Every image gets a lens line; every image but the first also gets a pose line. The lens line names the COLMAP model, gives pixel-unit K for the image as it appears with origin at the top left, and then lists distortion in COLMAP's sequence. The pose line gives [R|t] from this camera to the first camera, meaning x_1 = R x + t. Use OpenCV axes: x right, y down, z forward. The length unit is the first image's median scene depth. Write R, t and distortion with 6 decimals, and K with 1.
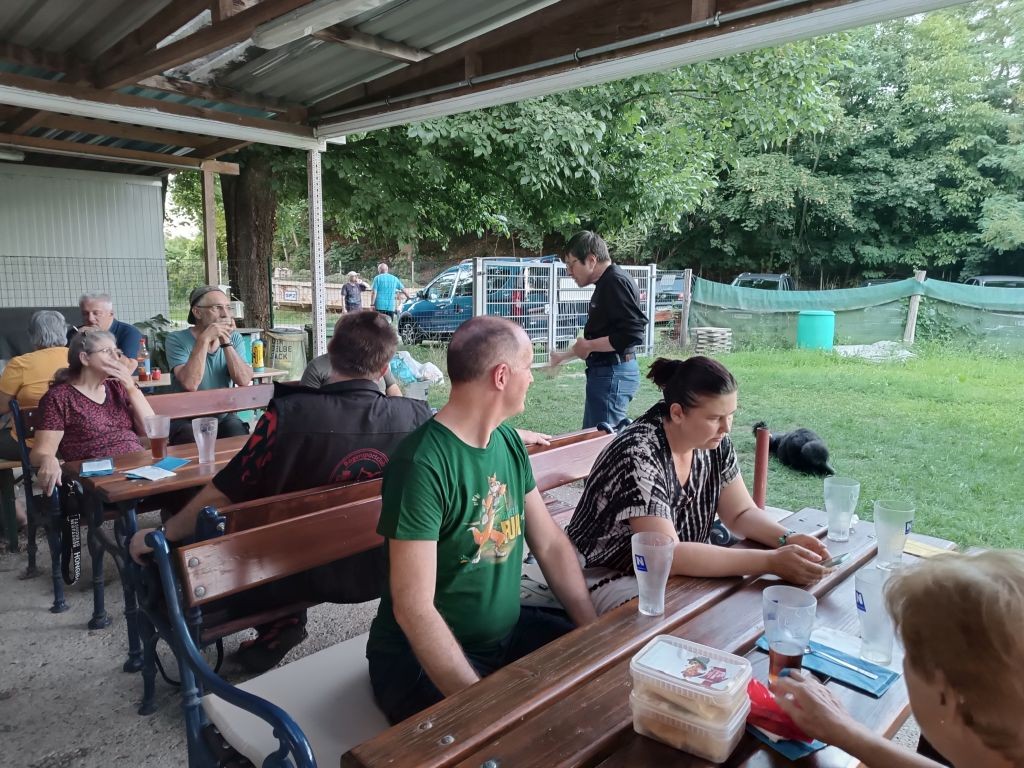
lens RADIAL K [[725.2, 0, 520.3], [0, 725.2, 395.4], [0, 0, 1]] dist [0.022750, -0.015056]
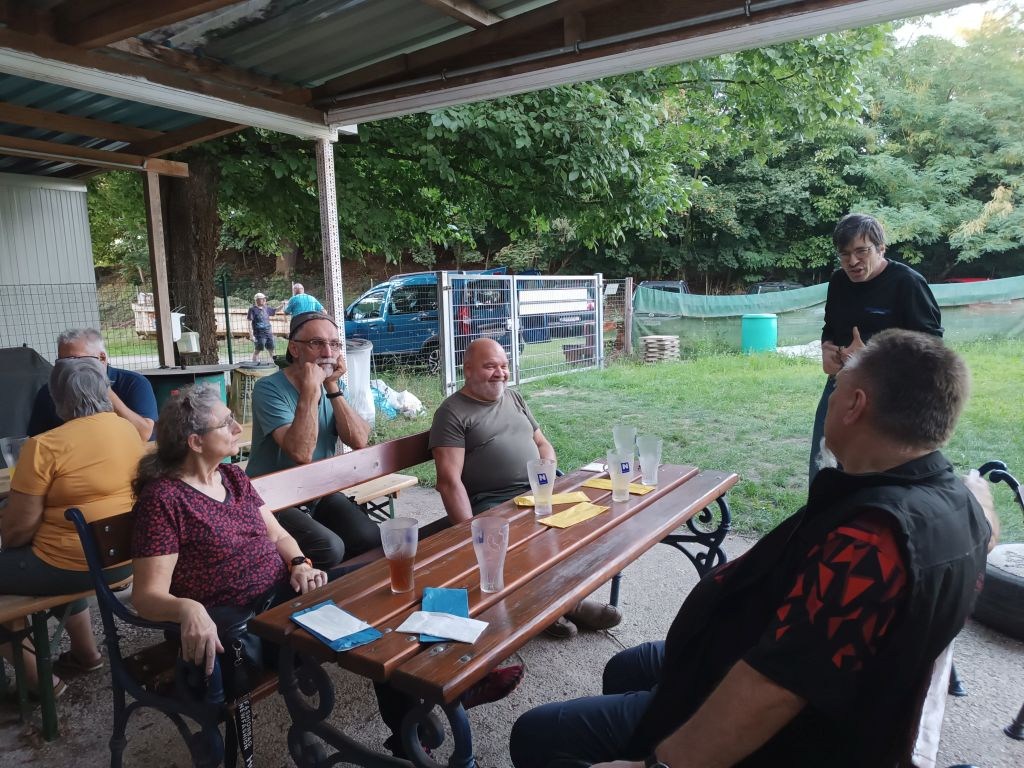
lens RADIAL K [[725.2, 0, 536.7], [0, 725.2, 397.3], [0, 0, 1]] dist [0.022750, -0.015056]
pose [[0.979367, -0.066201, 0.190939, -0.094175], [0.069396, 0.997538, -0.010086, -0.011999], [-0.189801, 0.023128, 0.981550, 0.071323]]
